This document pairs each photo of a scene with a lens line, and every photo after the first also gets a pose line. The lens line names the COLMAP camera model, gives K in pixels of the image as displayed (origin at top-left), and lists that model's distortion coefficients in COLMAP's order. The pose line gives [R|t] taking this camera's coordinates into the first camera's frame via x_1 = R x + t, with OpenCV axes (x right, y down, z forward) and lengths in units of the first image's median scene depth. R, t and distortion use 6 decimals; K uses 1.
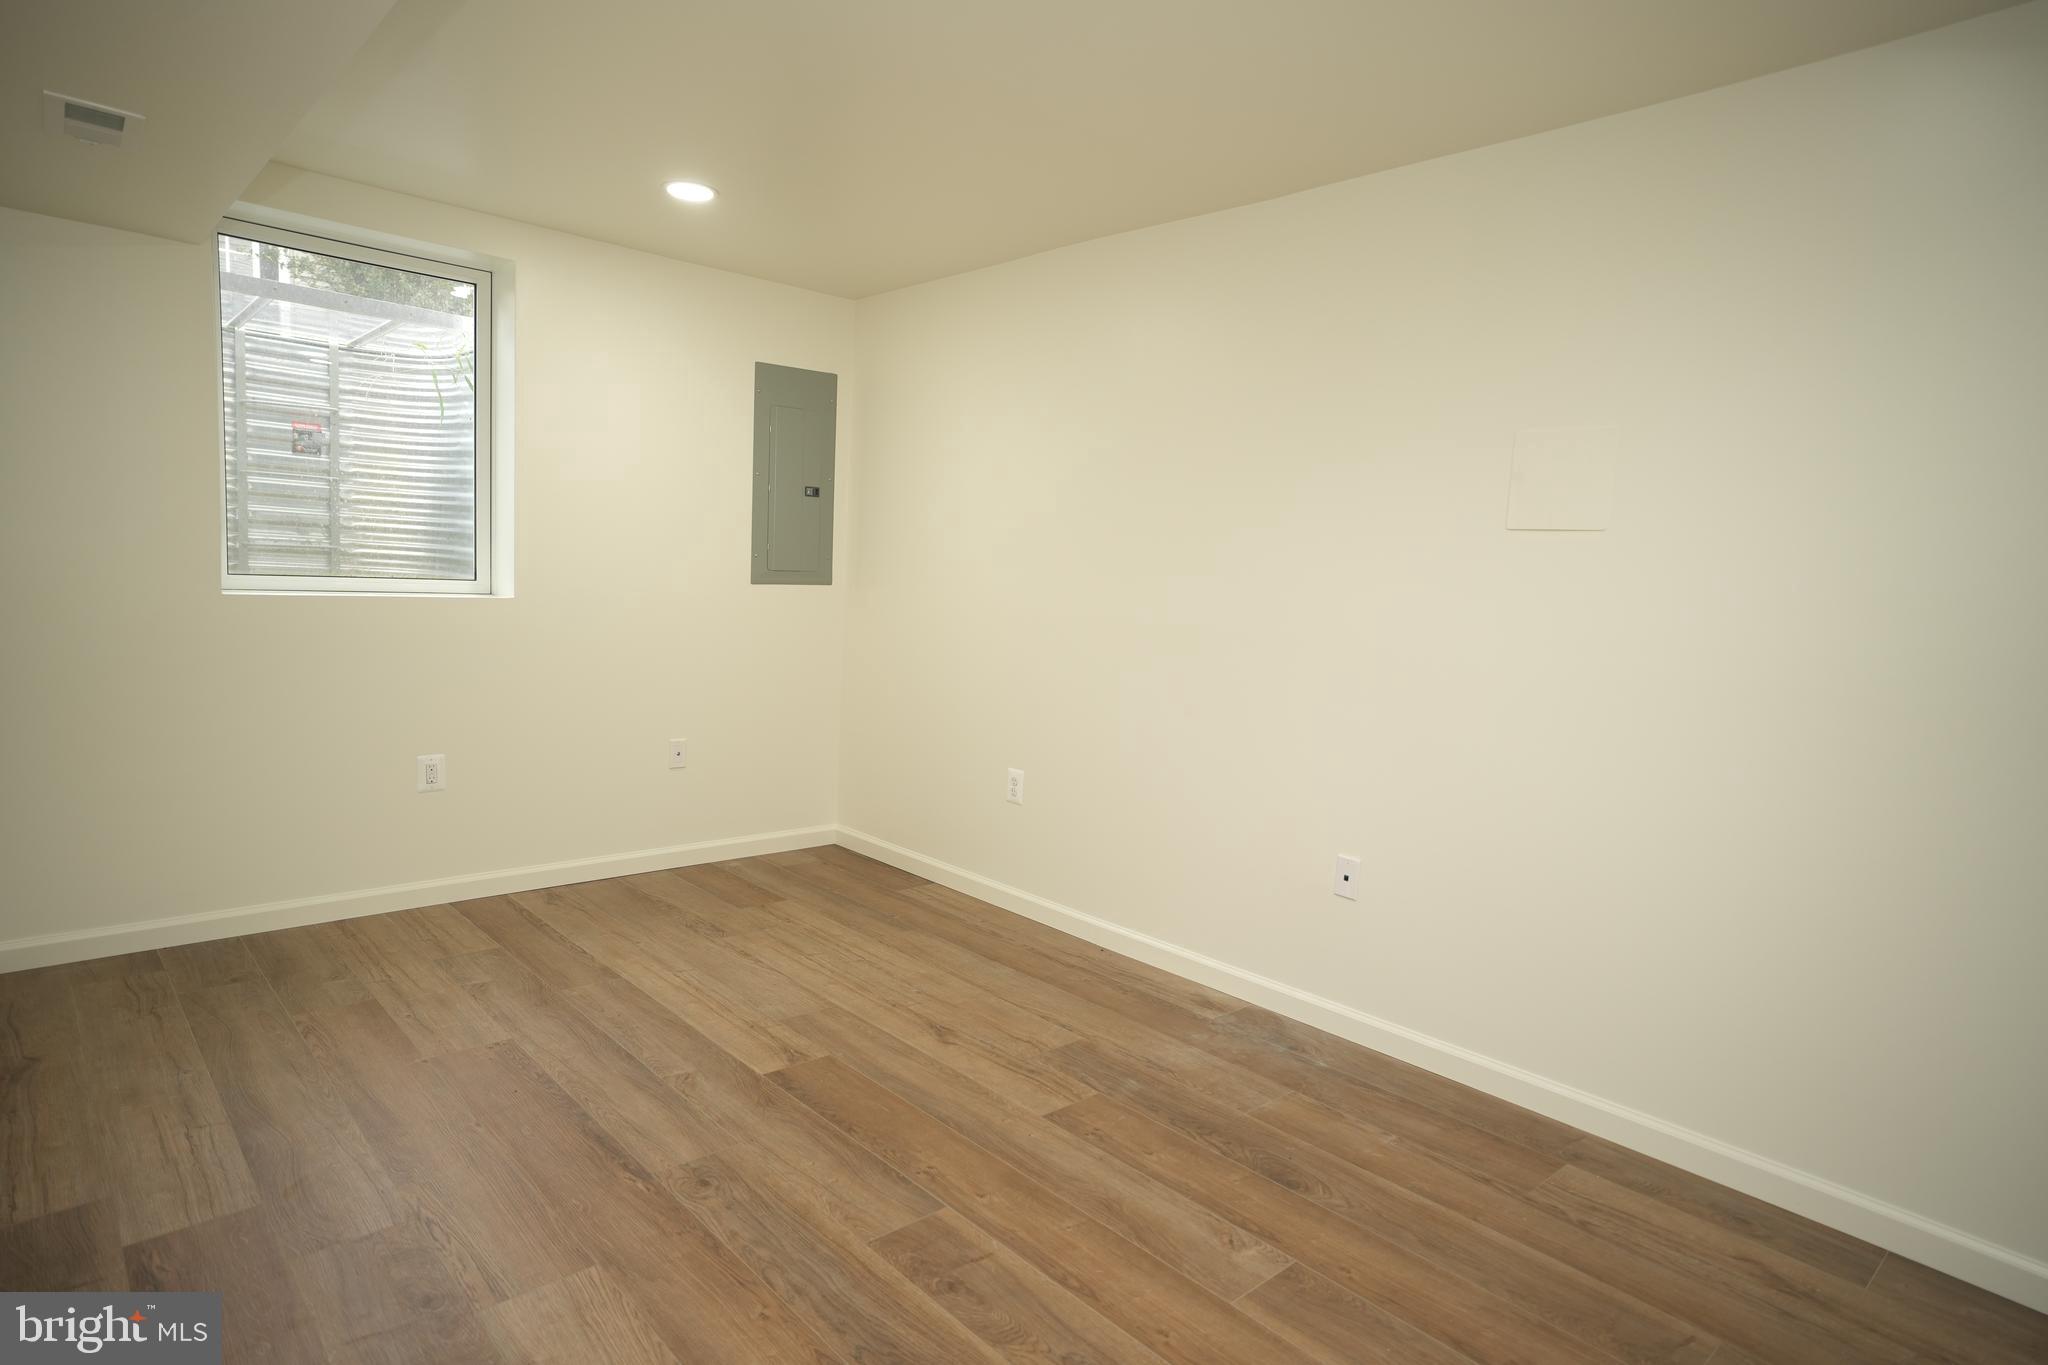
lens RADIAL K [[1127.4, 0, 1019.2], [0, 1127.4, 681.8], [0, 0, 1]] dist [-0.037201, 0.047191]
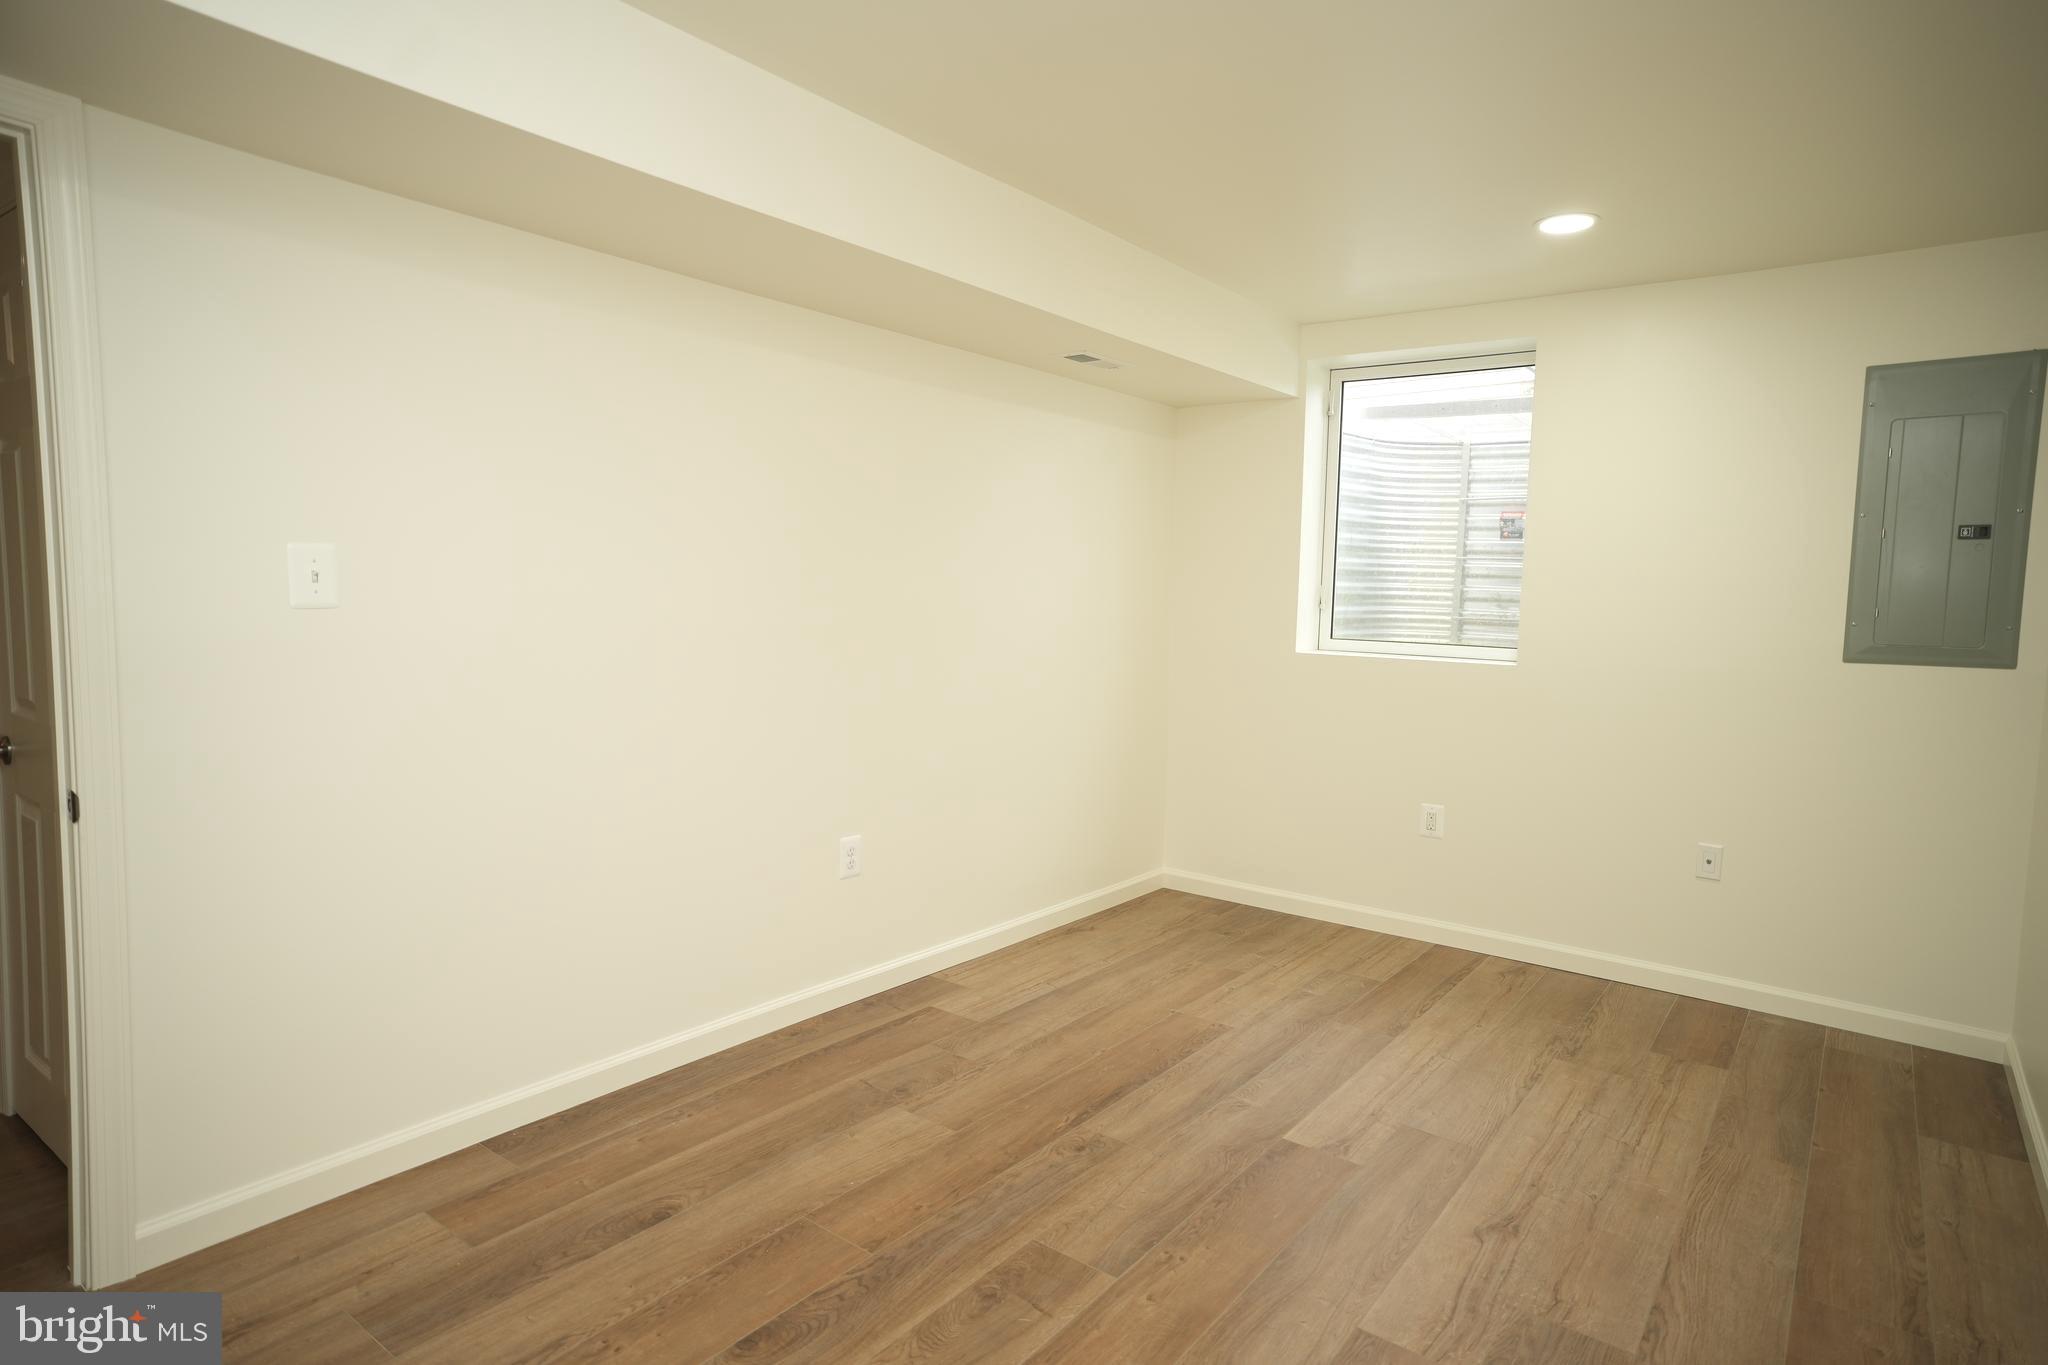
lens RADIAL K [[1127.4, 0, 1019.2], [0, 1127.4, 681.8], [0, 0, 1]] dist [-0.037201, 0.047191]
pose [[0.176680, 0.041623, -0.983388, 0.575984], [-0.119527, 0.992618, 0.020539, -0.033579], [0.976984, 0.113913, 0.180351, 0.468266]]
